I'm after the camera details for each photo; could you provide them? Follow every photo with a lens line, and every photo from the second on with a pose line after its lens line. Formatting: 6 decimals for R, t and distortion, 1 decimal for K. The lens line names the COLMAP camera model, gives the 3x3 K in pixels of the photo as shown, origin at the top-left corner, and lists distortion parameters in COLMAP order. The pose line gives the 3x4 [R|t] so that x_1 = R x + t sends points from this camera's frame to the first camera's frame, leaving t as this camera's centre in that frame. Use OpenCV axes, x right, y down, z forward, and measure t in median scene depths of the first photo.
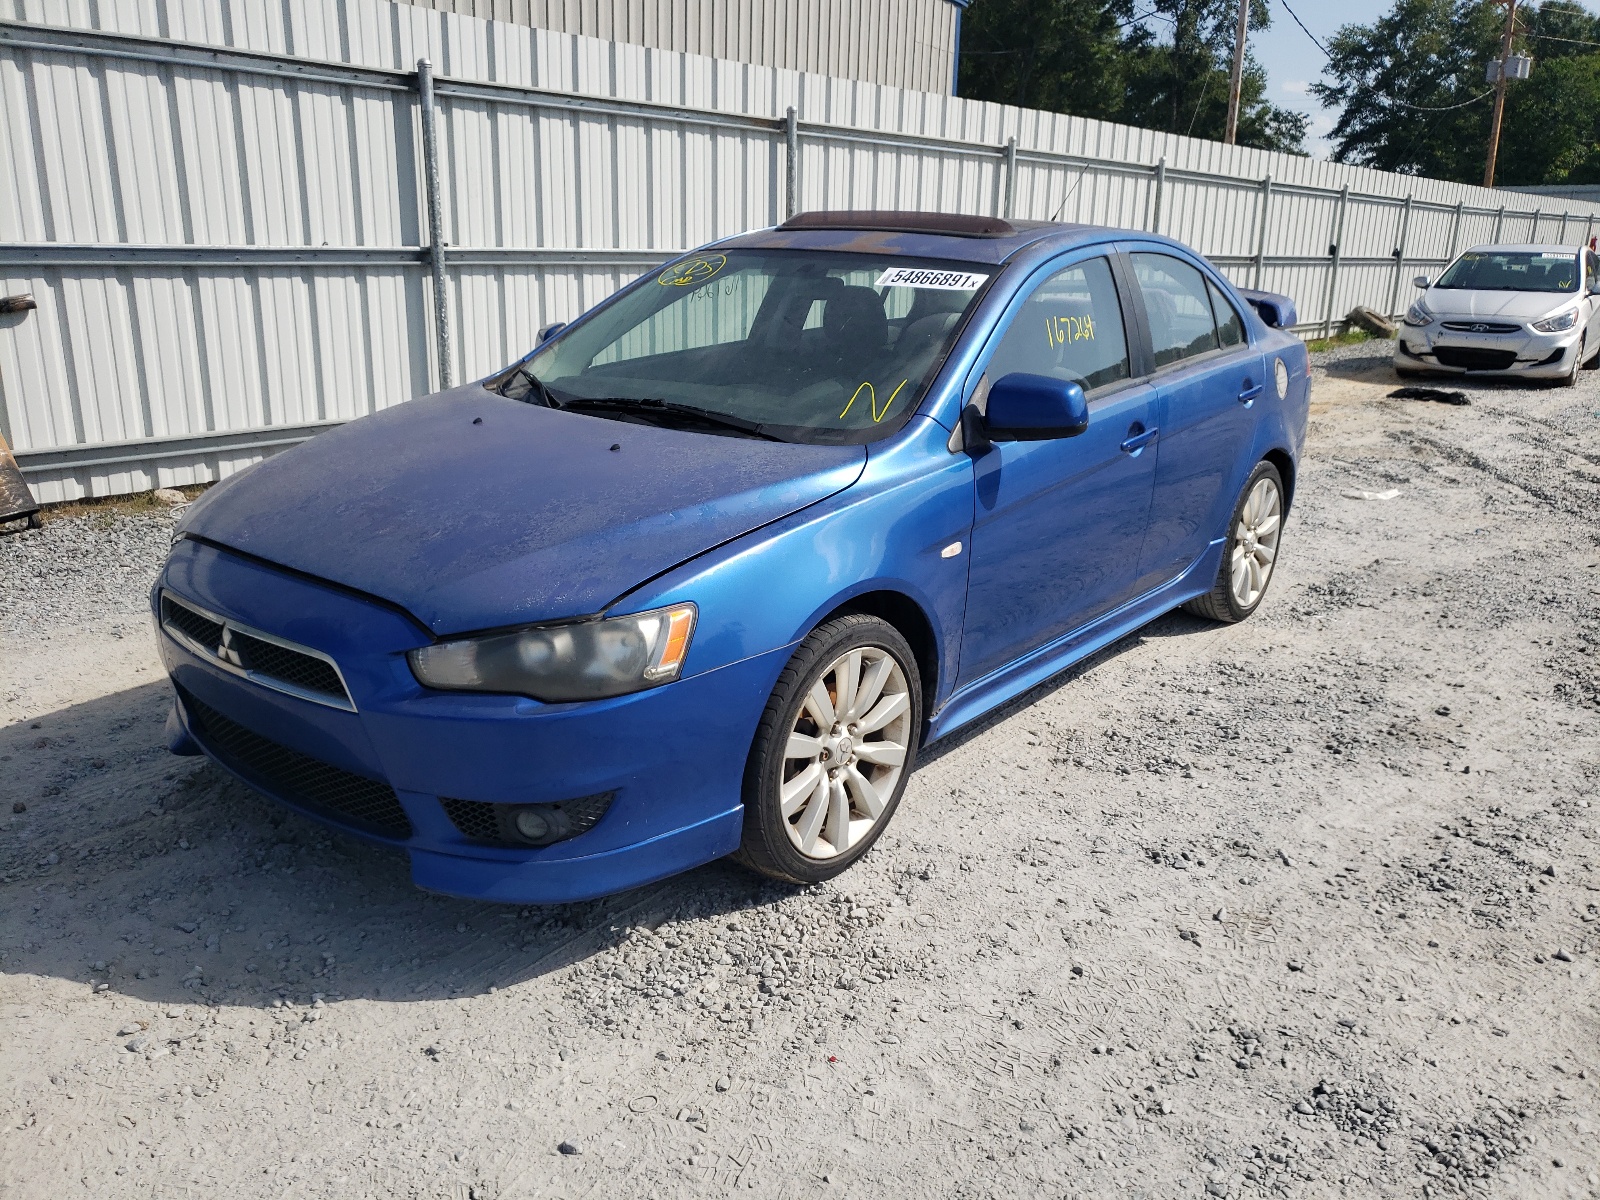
lens RADIAL K [[1199.9, 0, 800.0], [0, 1199.9, 600.0], [0, 0, 1]] dist [-0.000884, -0.000291]
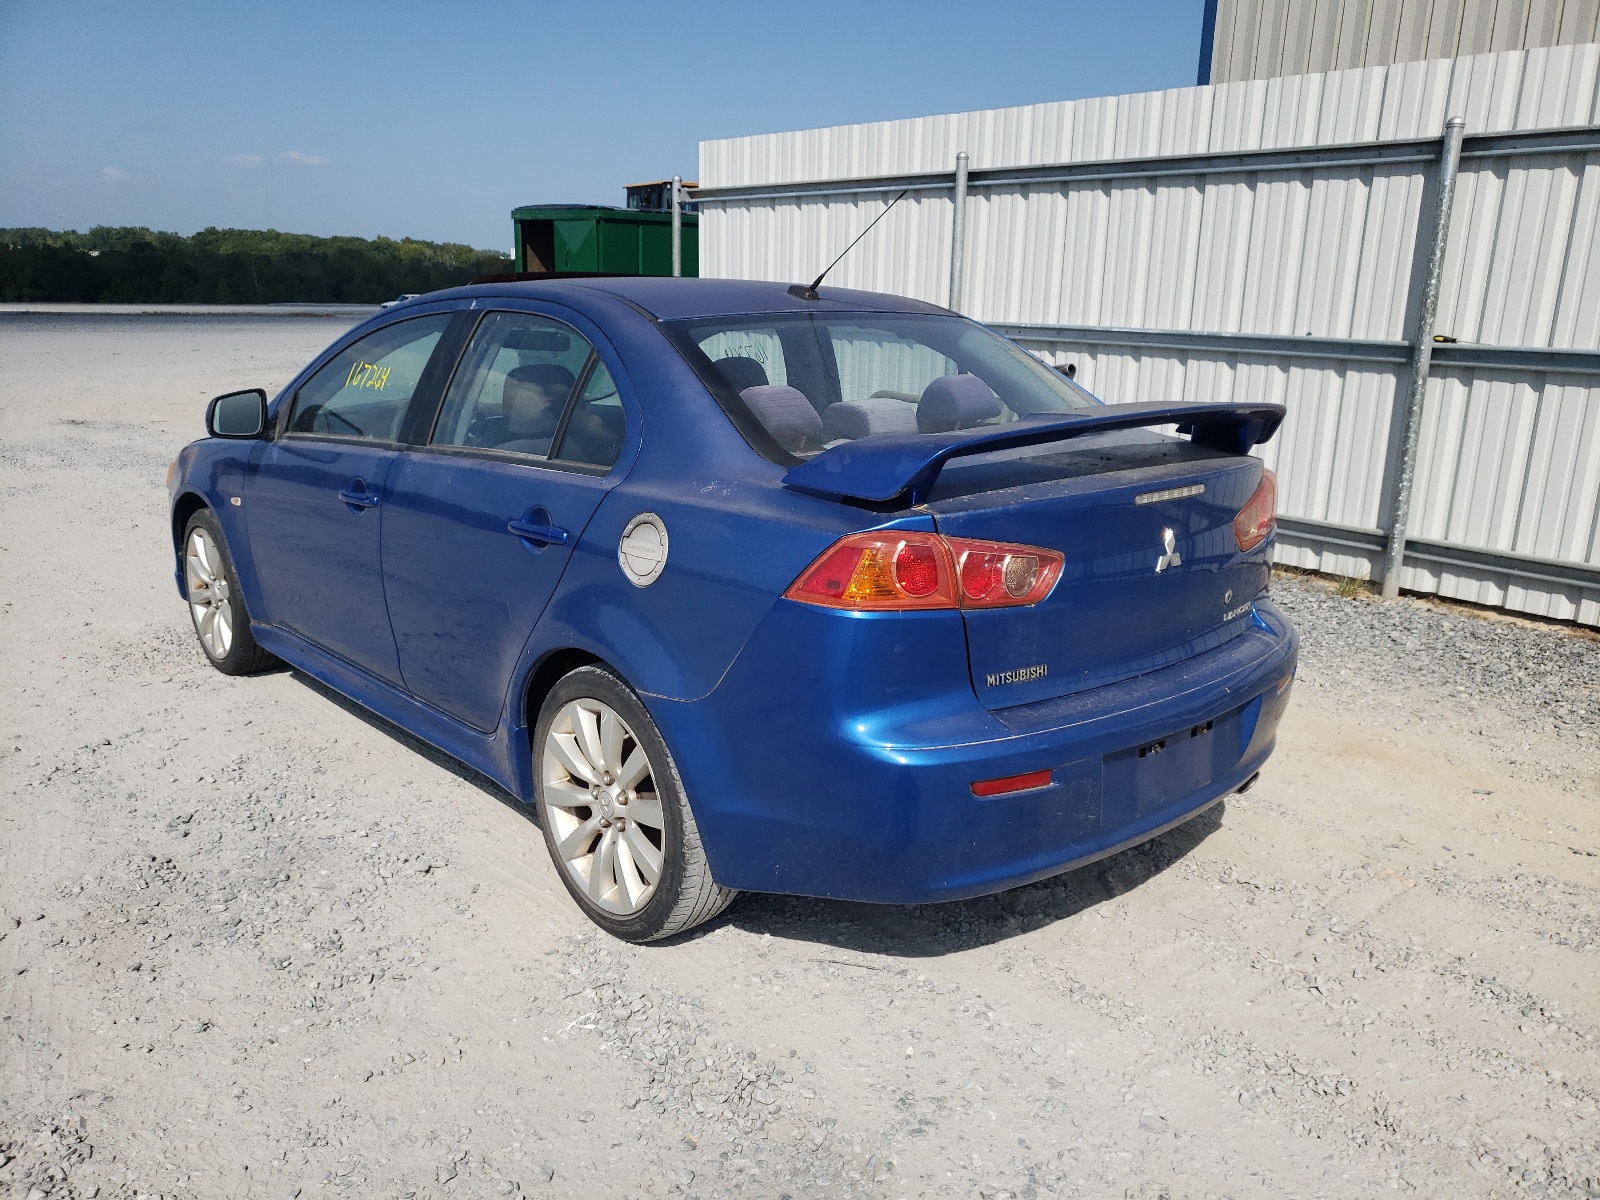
lens RADIAL K [[1241.9, 0, 800.0], [0, 1241.9, 600.0], [0, 0, 1]] dist [0.006234, 0.003468]
pose [[-0.126721, 0.210711, -0.969300, 0.568234], [-0.329704, 0.912672, 0.241504, -0.183840], [0.935541, 0.350186, -0.046183, 0.651402]]
